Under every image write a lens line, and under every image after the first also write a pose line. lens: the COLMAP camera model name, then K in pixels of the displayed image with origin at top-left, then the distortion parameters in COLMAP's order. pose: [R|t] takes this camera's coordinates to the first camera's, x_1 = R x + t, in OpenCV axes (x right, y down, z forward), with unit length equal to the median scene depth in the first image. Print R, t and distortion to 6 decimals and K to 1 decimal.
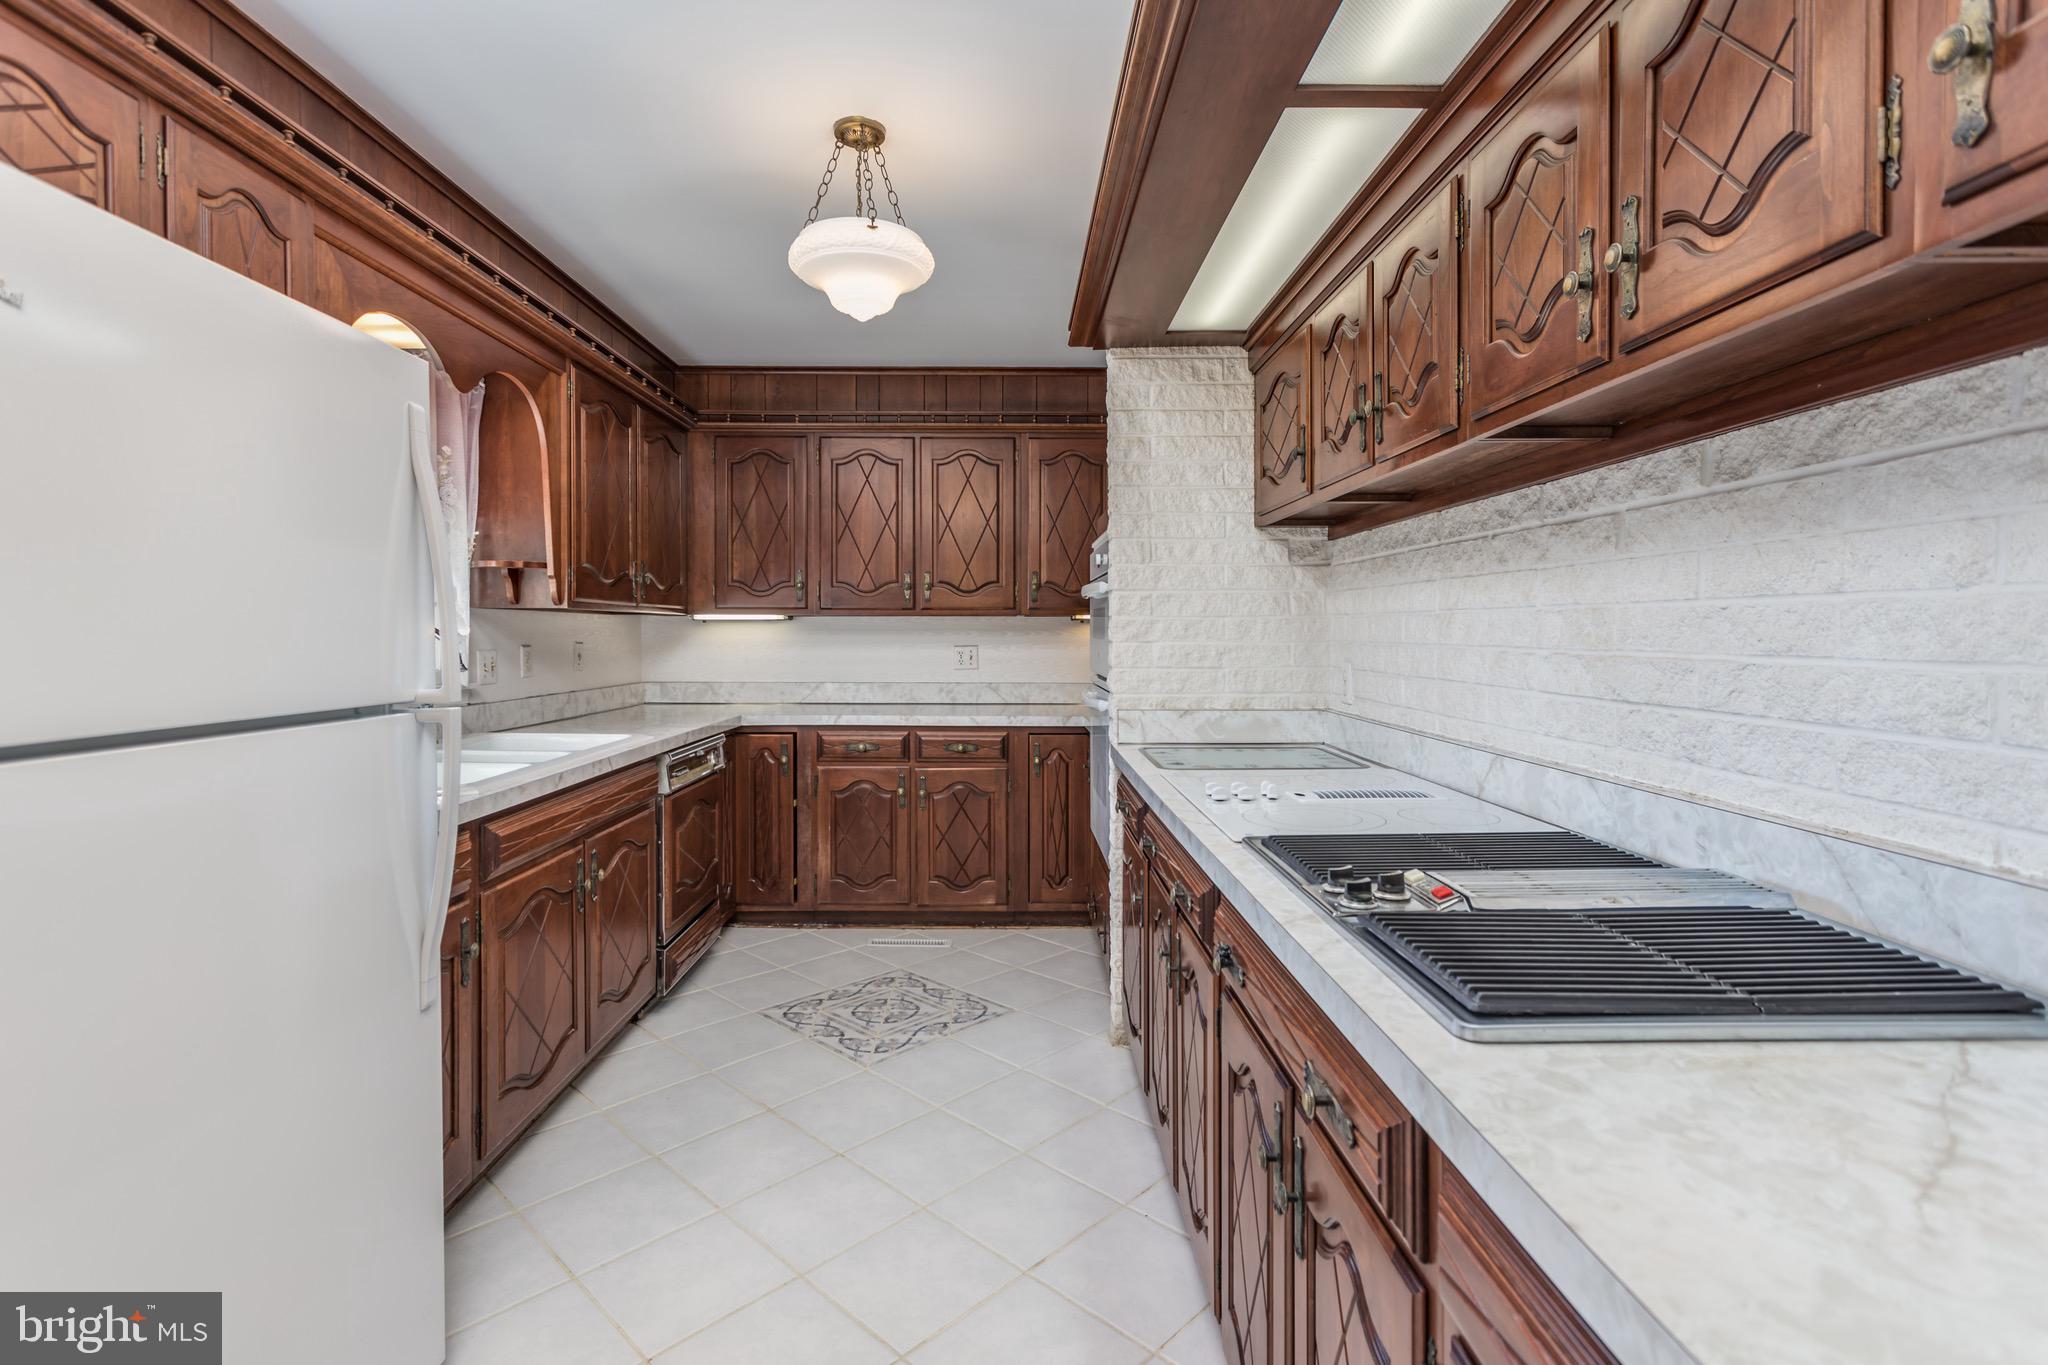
lens RADIAL K [[964.5, 0, 1034.2], [0, 964.5, 646.8], [0, 0, 1]] dist [0.000739, -0.000423]
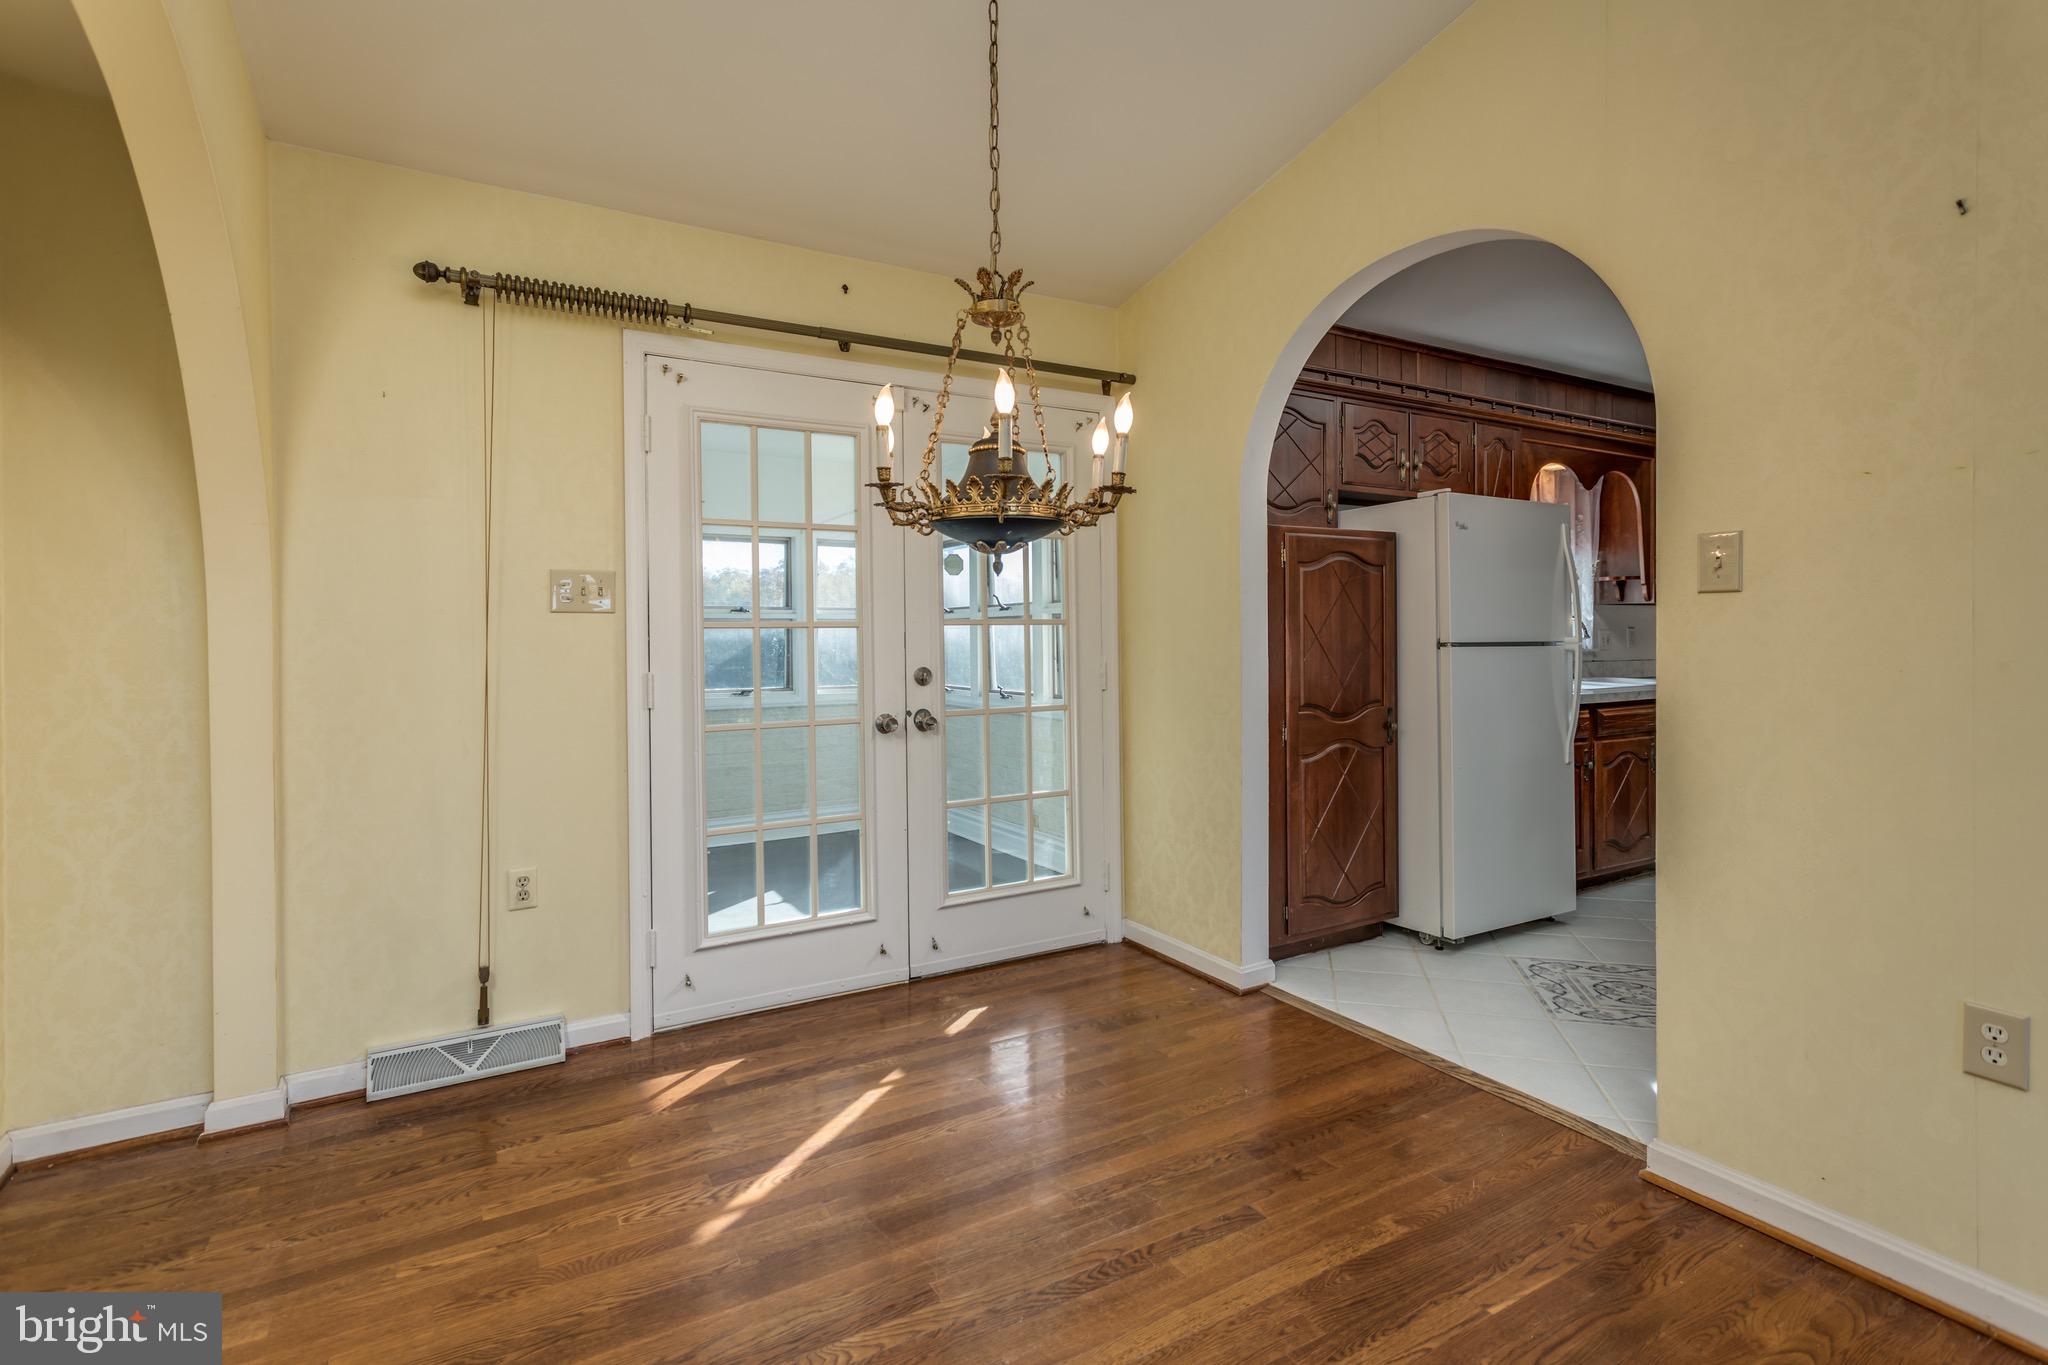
lens RADIAL K [[977.9, 0, 1016.5], [0, 977.9, 640.5], [0, 0, 1]] dist [0.011006, 0.000510]
pose [[0.474938, -0.002909, -0.880015, 0.453886], [-0.006900, 0.999951, -0.007030, 0.040945], [0.879992, 0.009411, 0.474895, -0.715849]]
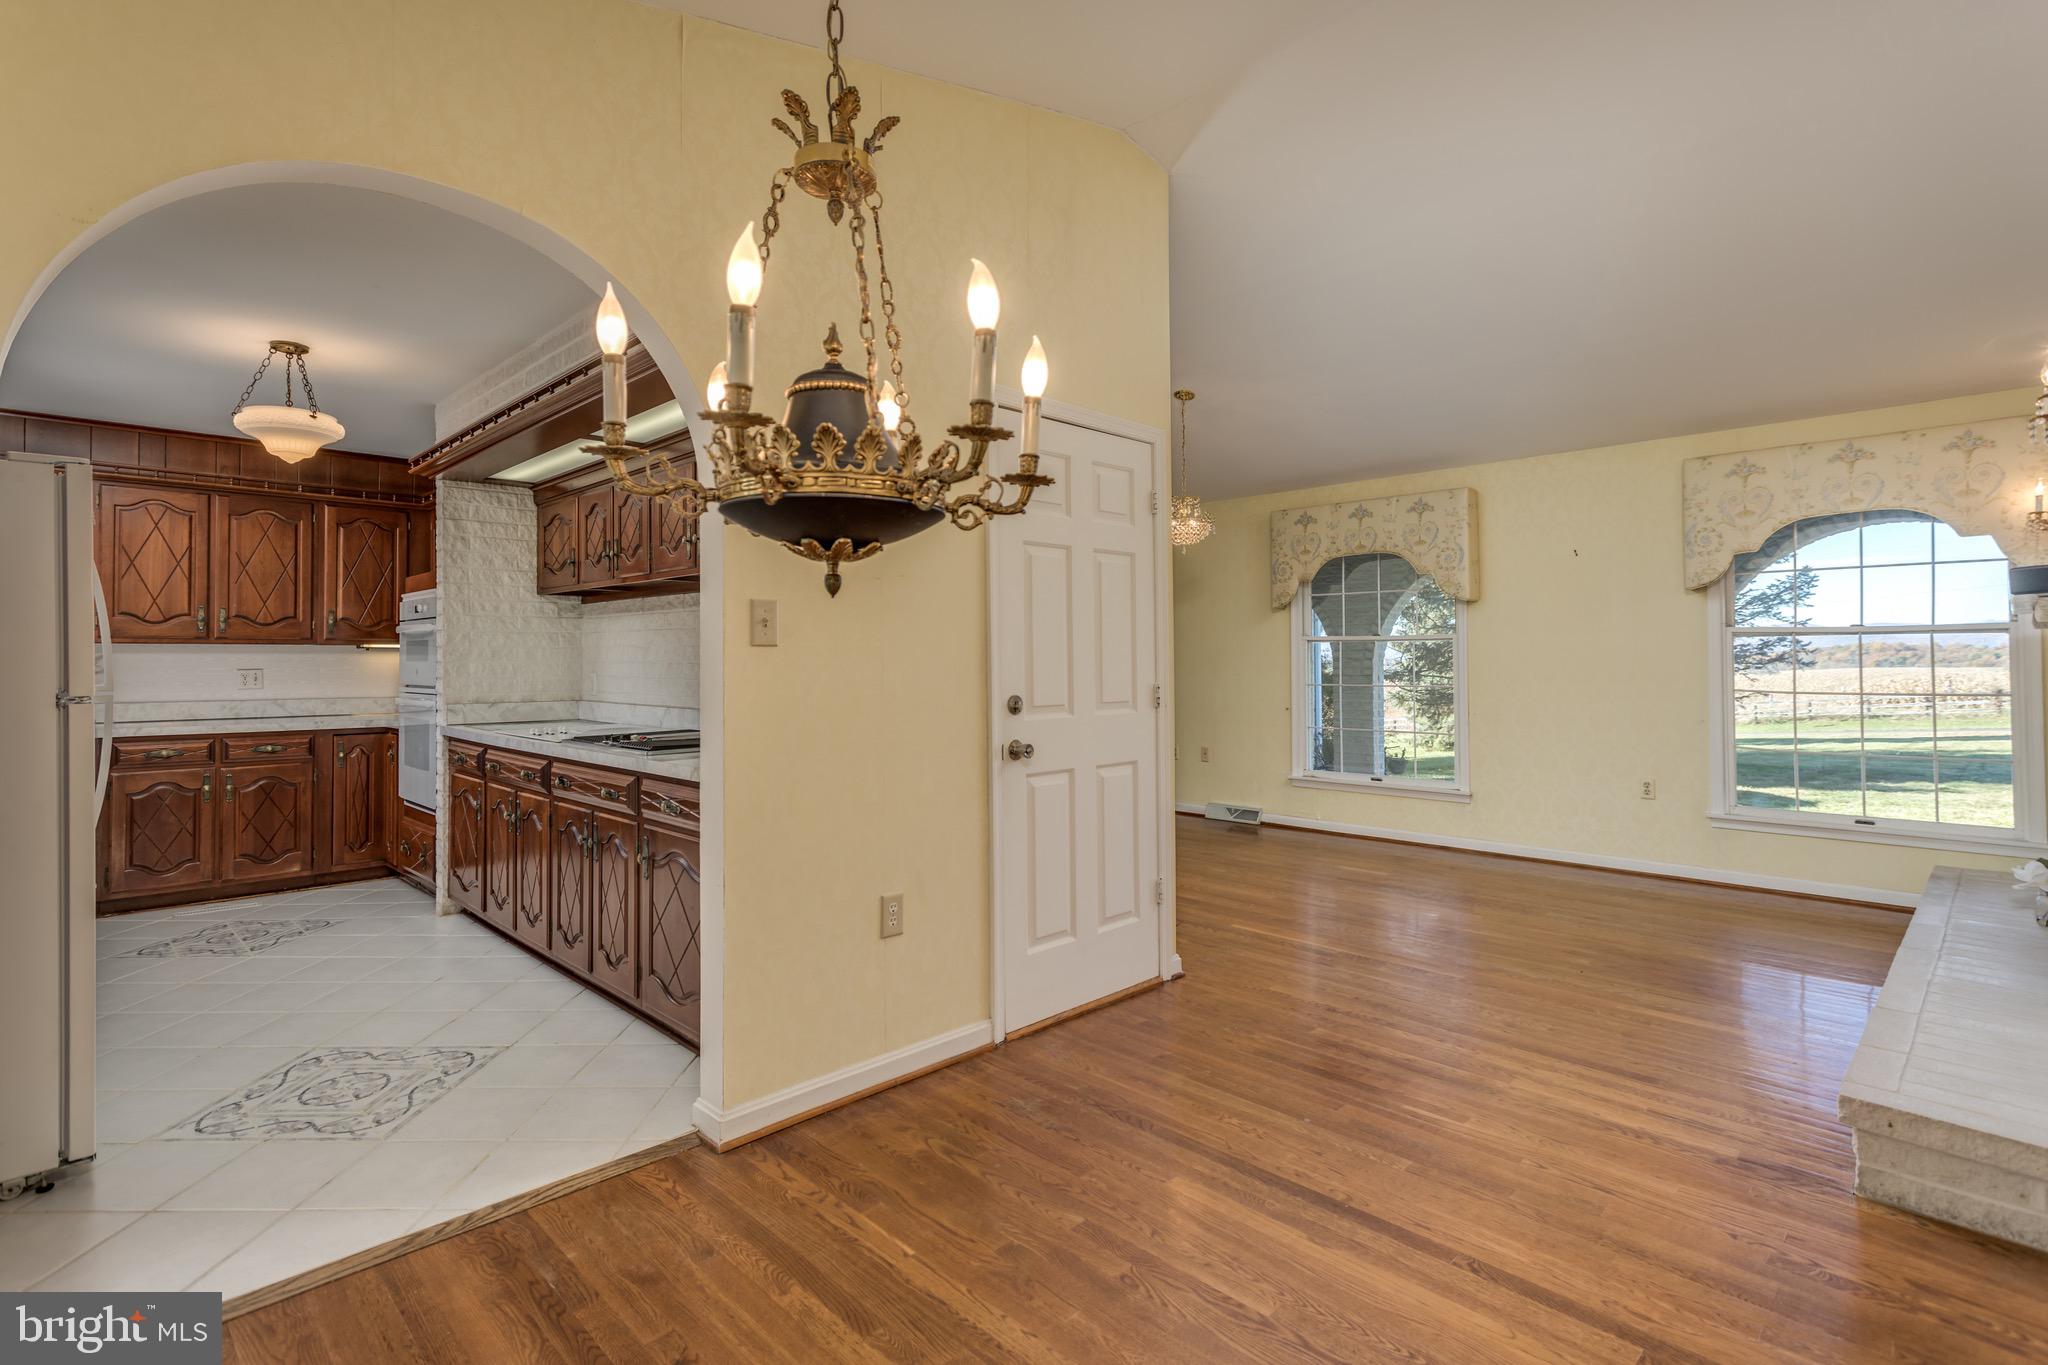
lens RADIAL K [[977.9, 0, 1016.5], [0, 977.9, 640.5], [0, 0, 1]] dist [0.011006, 0.000510]
pose [[0.728926, 0.013640, 0.684457, -0.305075], [0.014002, 0.999295, -0.034826, 0.026490], [-0.684450, 0.034969, 0.728221, -0.755084]]
